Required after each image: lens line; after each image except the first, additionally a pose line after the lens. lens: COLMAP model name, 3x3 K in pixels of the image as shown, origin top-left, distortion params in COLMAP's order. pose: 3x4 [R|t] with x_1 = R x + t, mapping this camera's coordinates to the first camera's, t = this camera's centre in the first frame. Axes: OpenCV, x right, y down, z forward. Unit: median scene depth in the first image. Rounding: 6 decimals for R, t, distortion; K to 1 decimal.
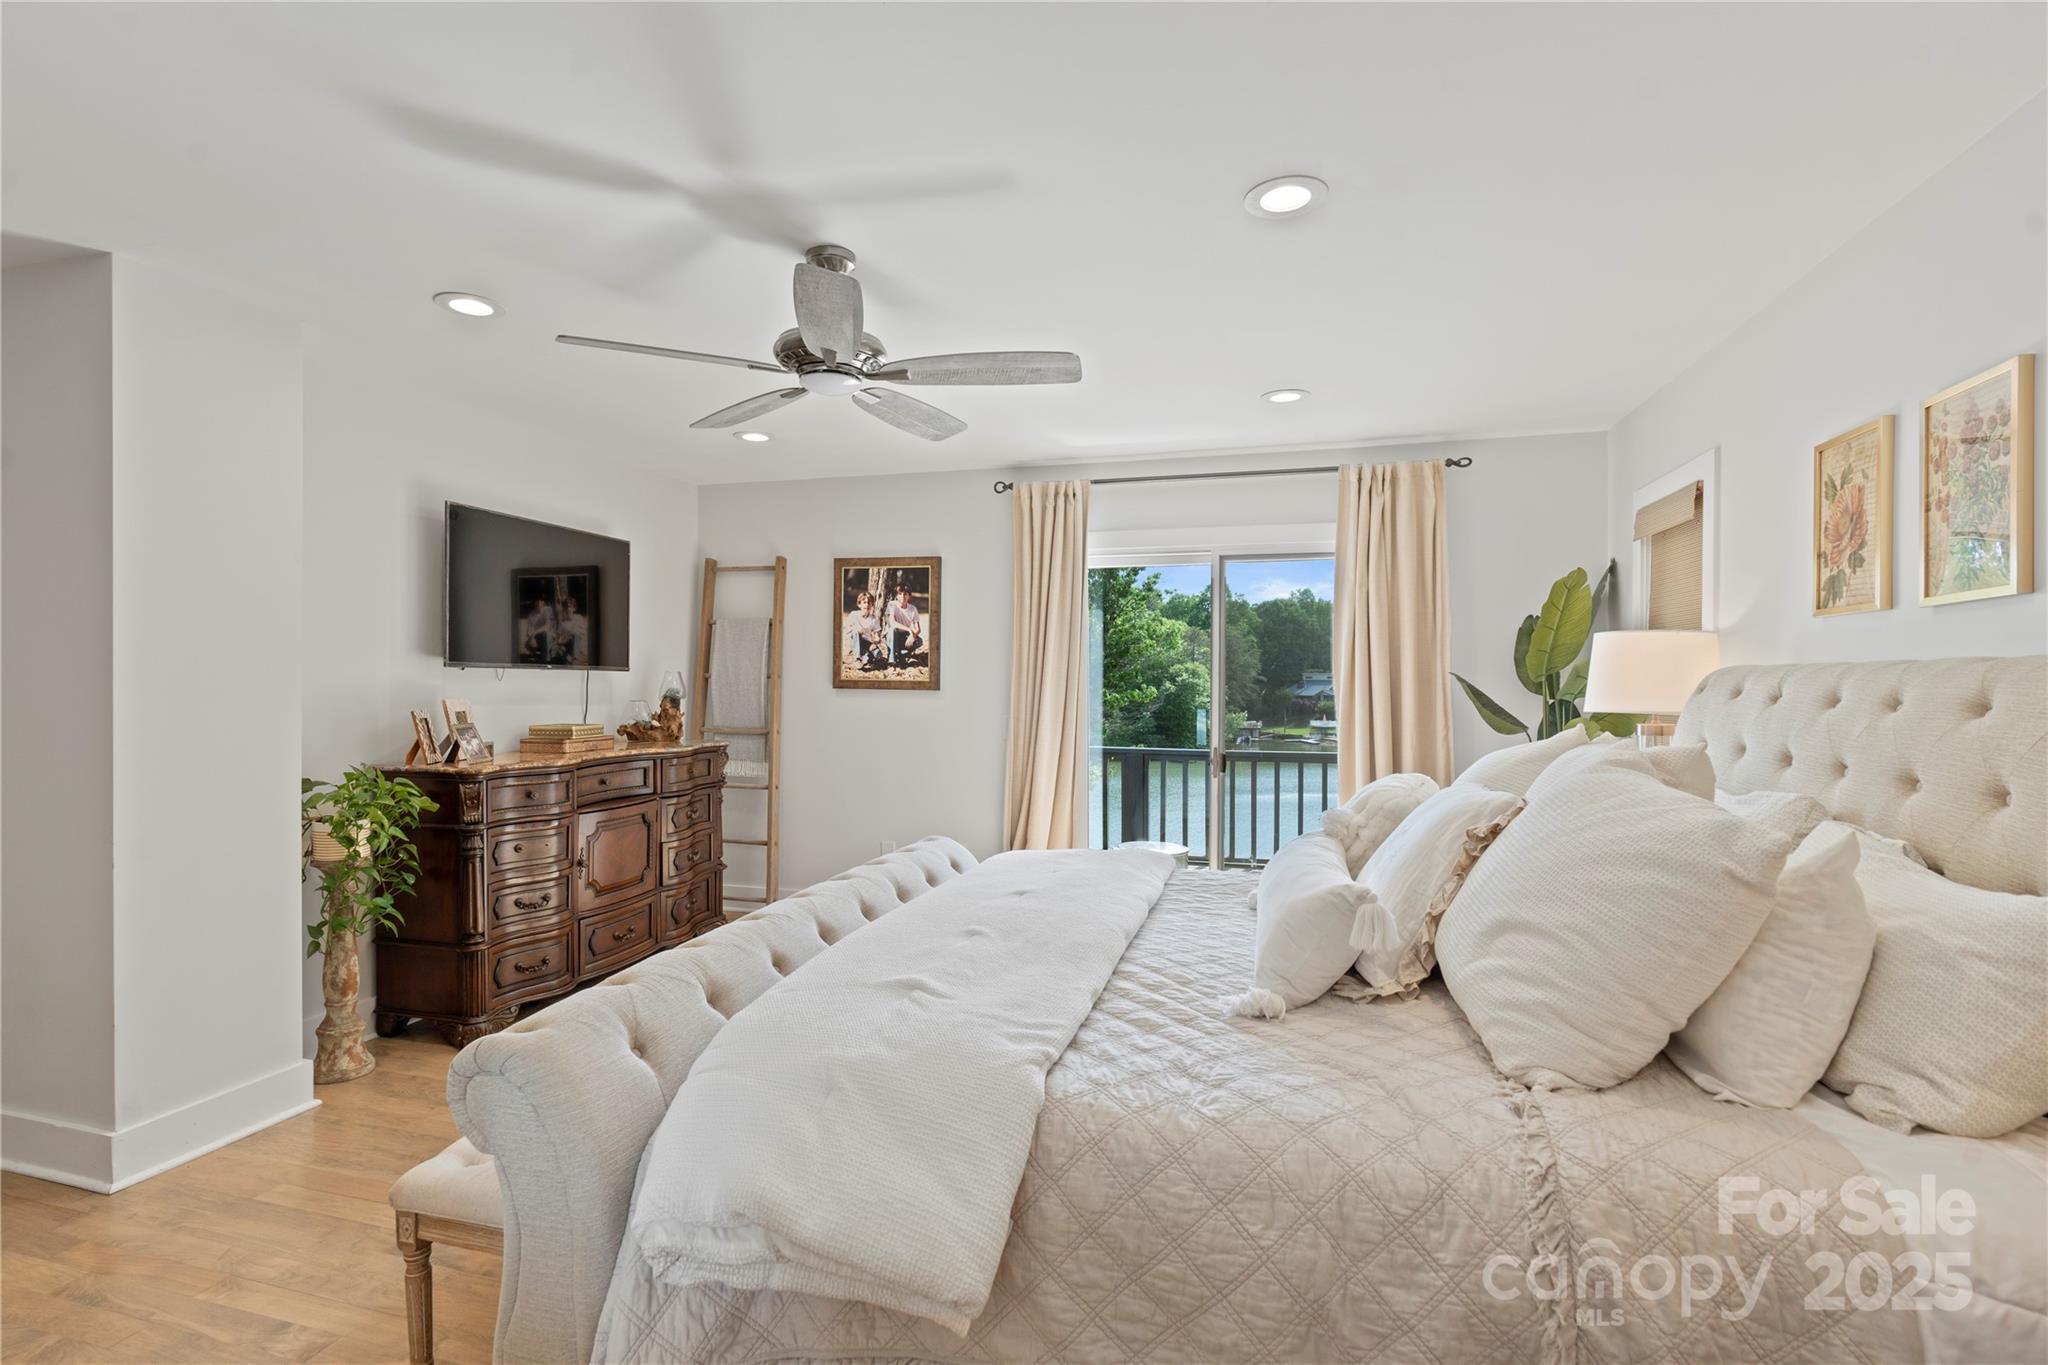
lens RADIAL K [[968.1, 0, 996.6], [0, 968.1, 691.9], [0, 0, 1]] dist [0.000395, 0.001292]
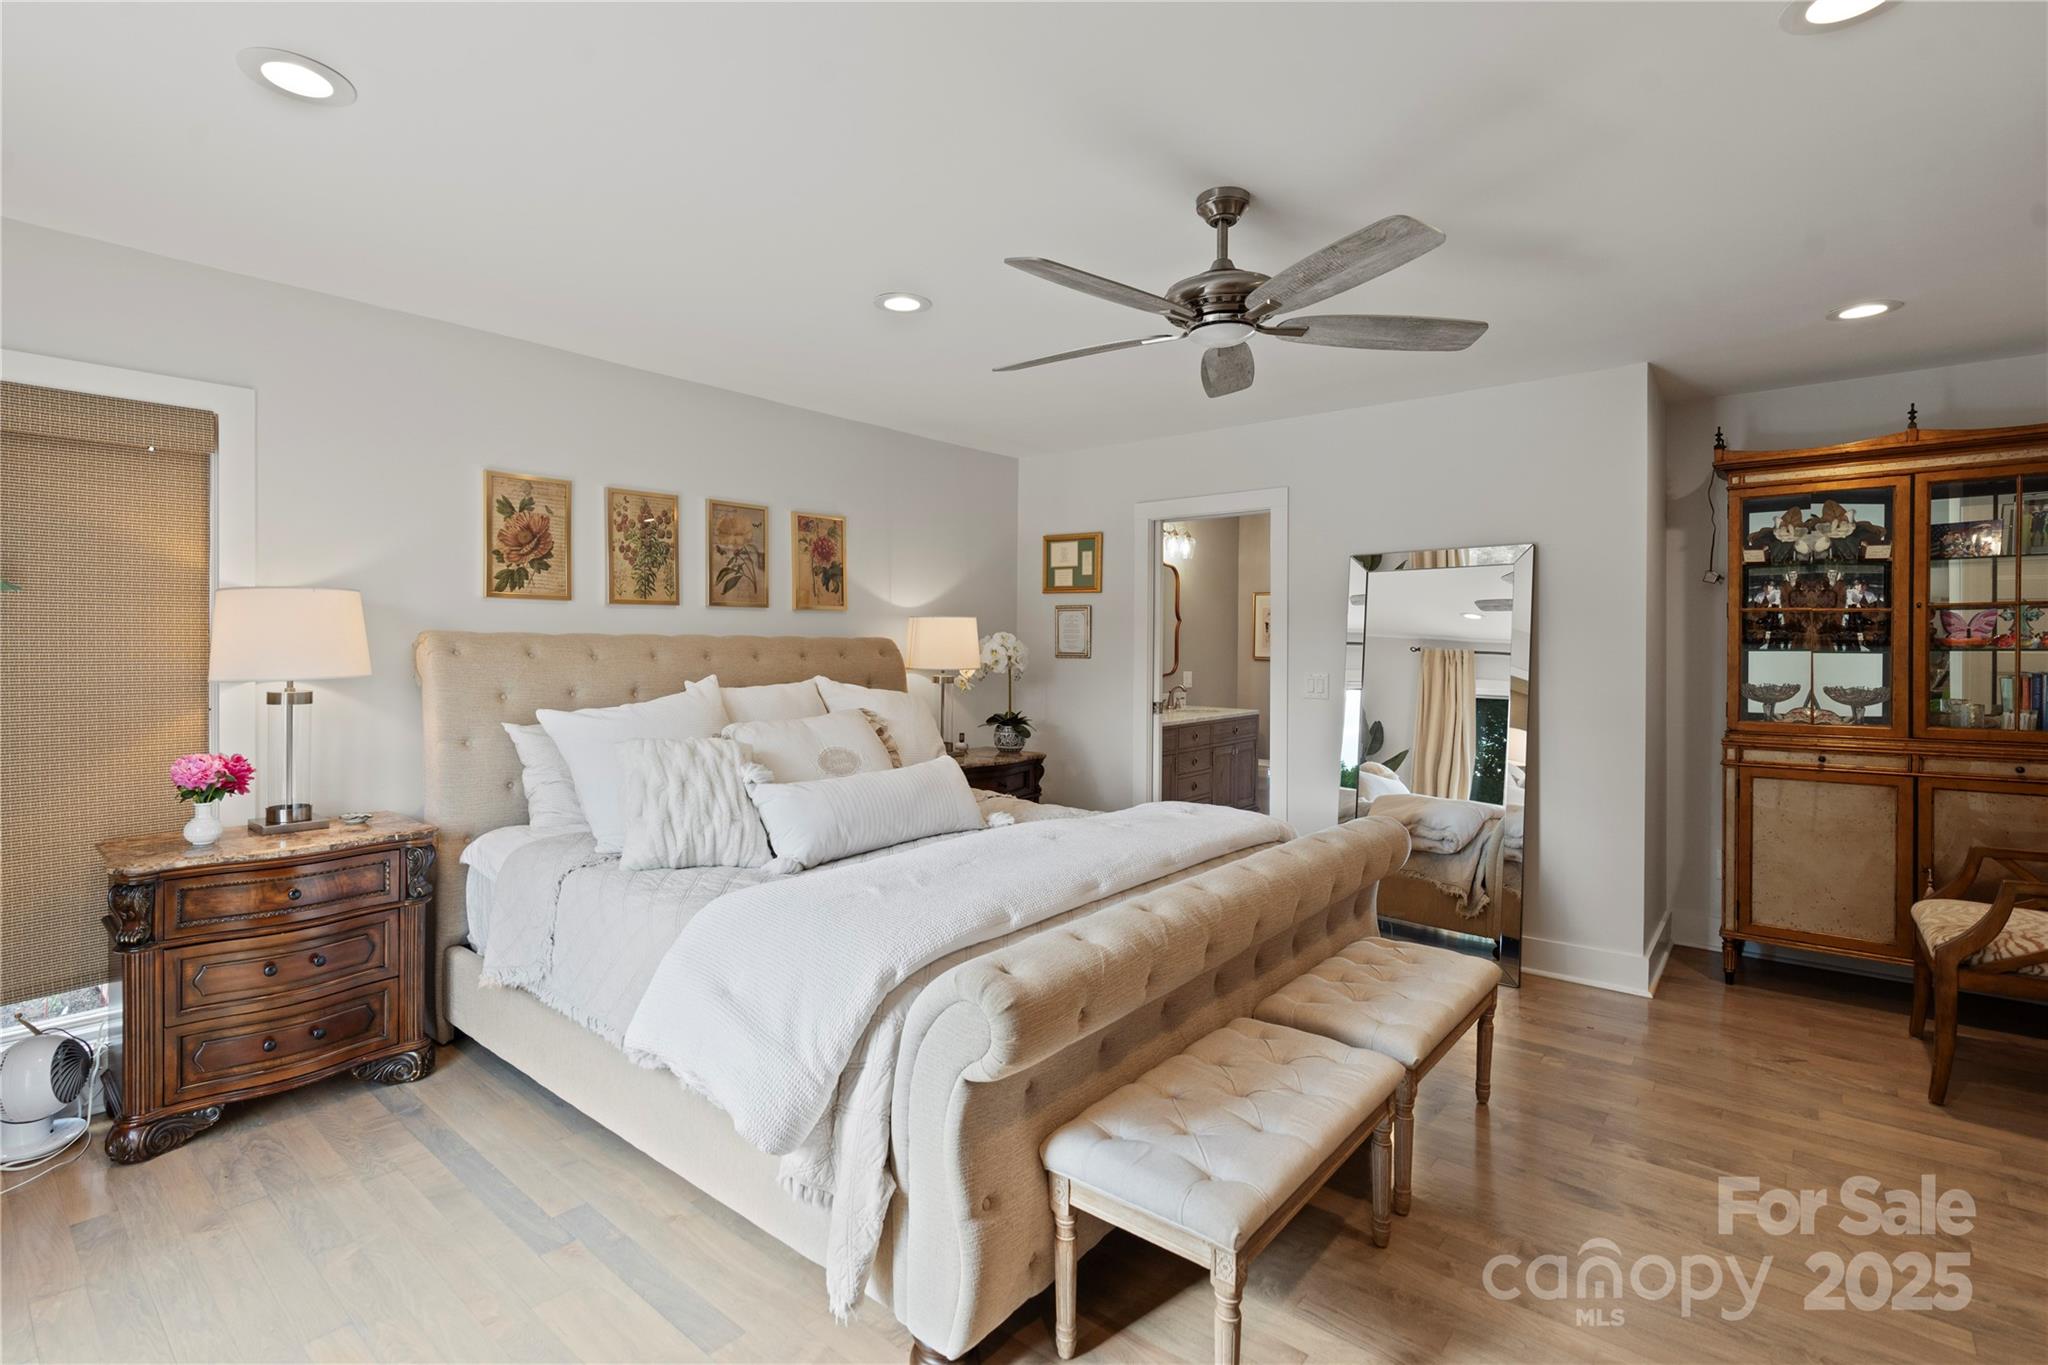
lens RADIAL K [[981.0, 0, 1007.3], [0, 981.0, 651.4], [0, 0, 1]] dist [-0.003173, -0.000094]
pose [[-0.916606, -0.008098, 0.399710, -0.366562], [-0.002353, 0.999887, 0.014861, -0.023116], [-0.399785, 0.012681, -0.916521, 1.980039]]
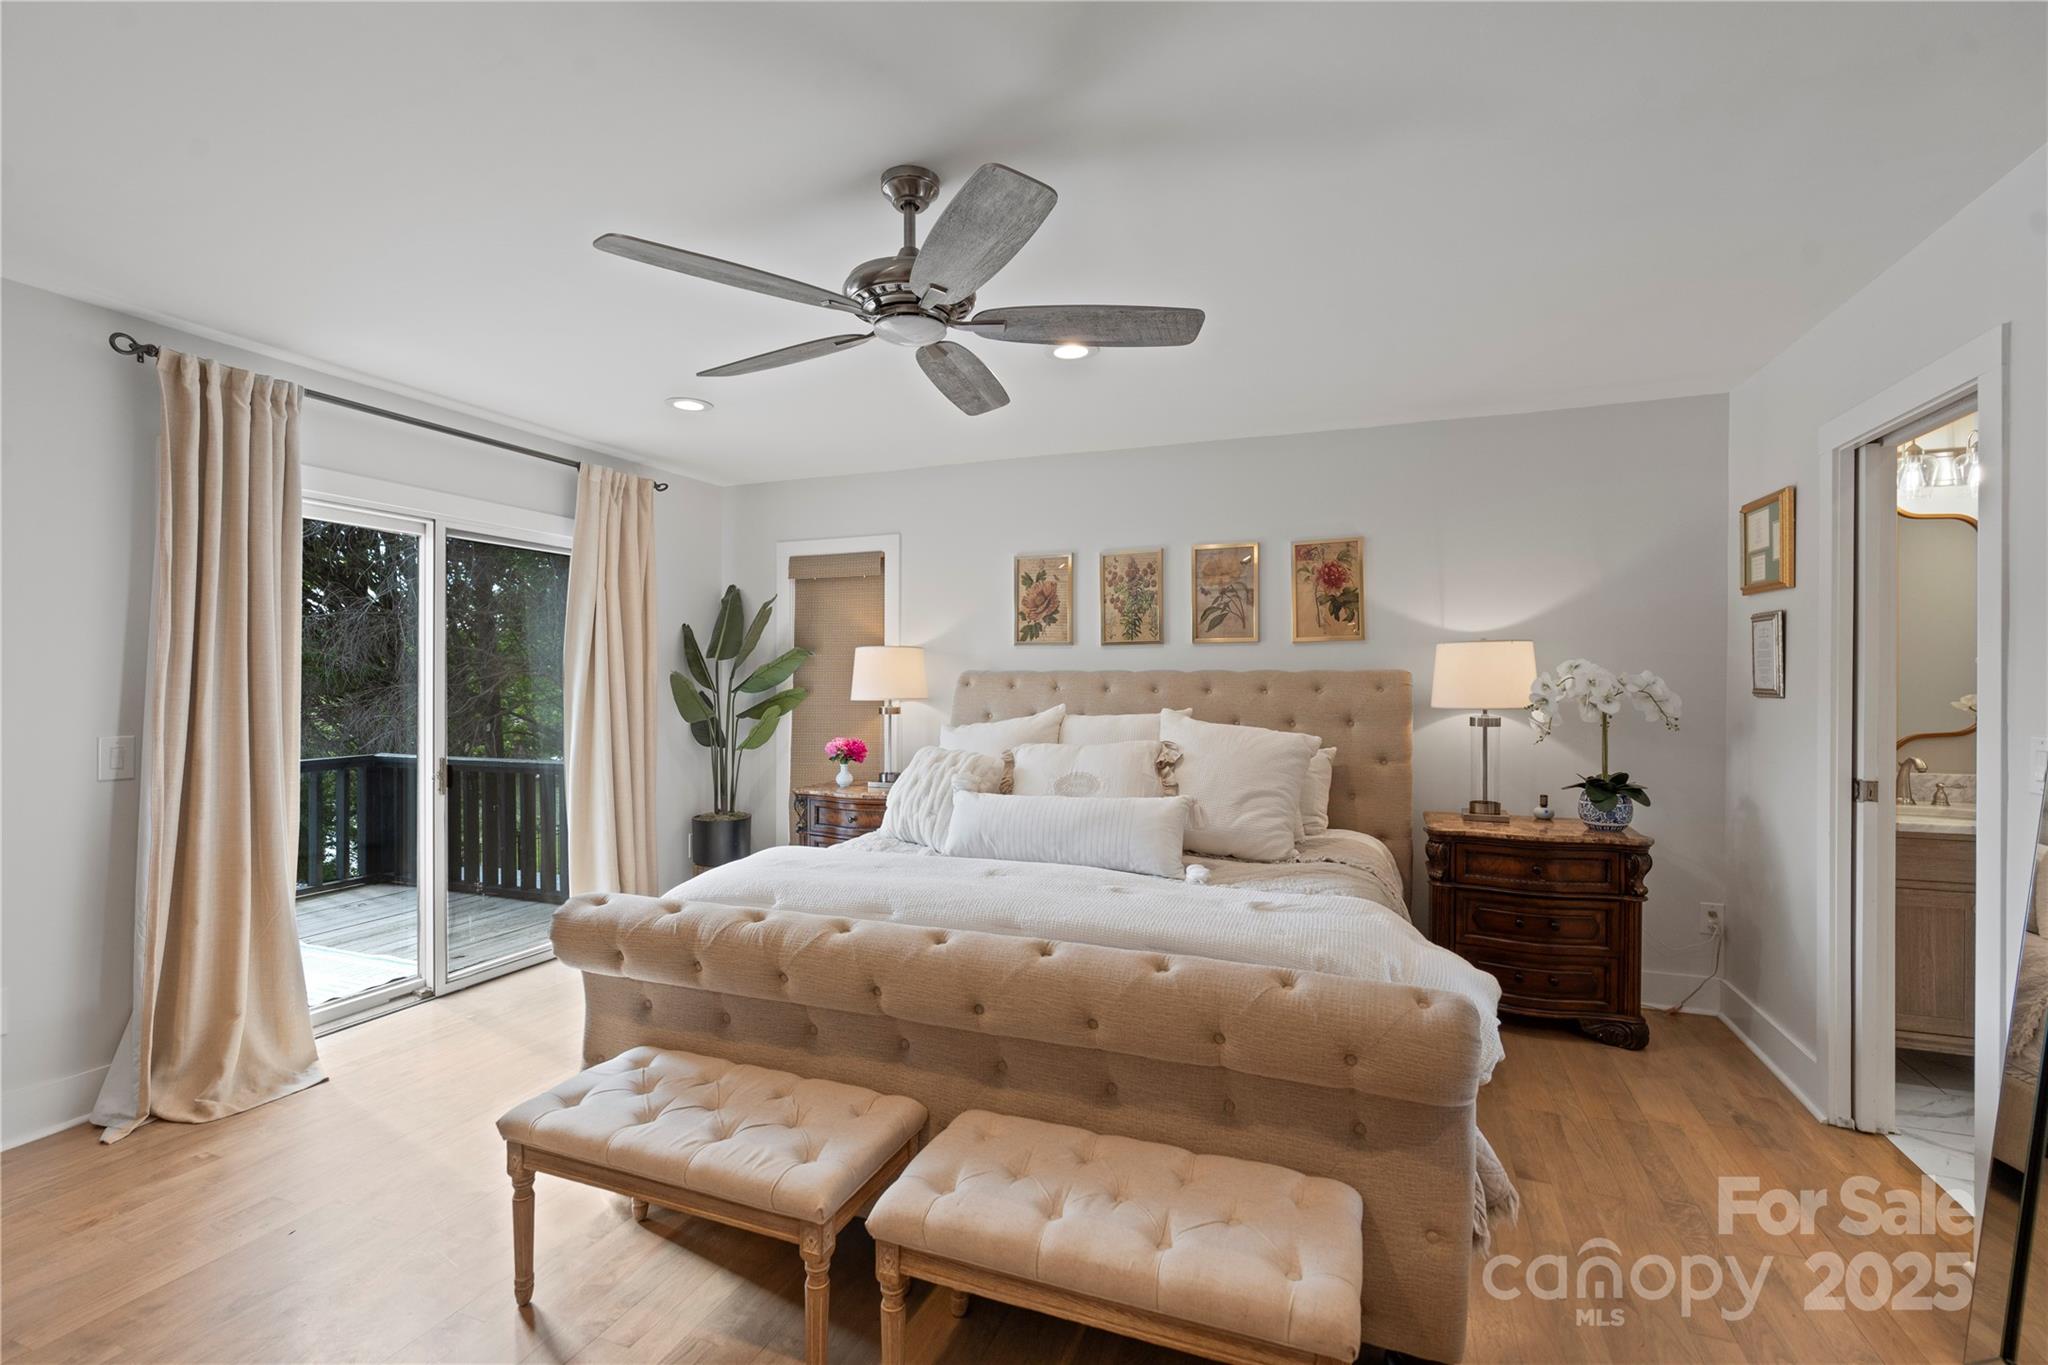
lens RADIAL K [[926.7, 0, 1015.3], [0, 926.7, 693.1], [0, 0, 1]] dist [-0.000083, 0.000444]
pose [[0.094429, -0.019406, 0.995342, -0.985043], [0.010889, 0.999770, 0.018459, -0.016659], [-0.995472, 0.009095, 0.094618, 0.836514]]
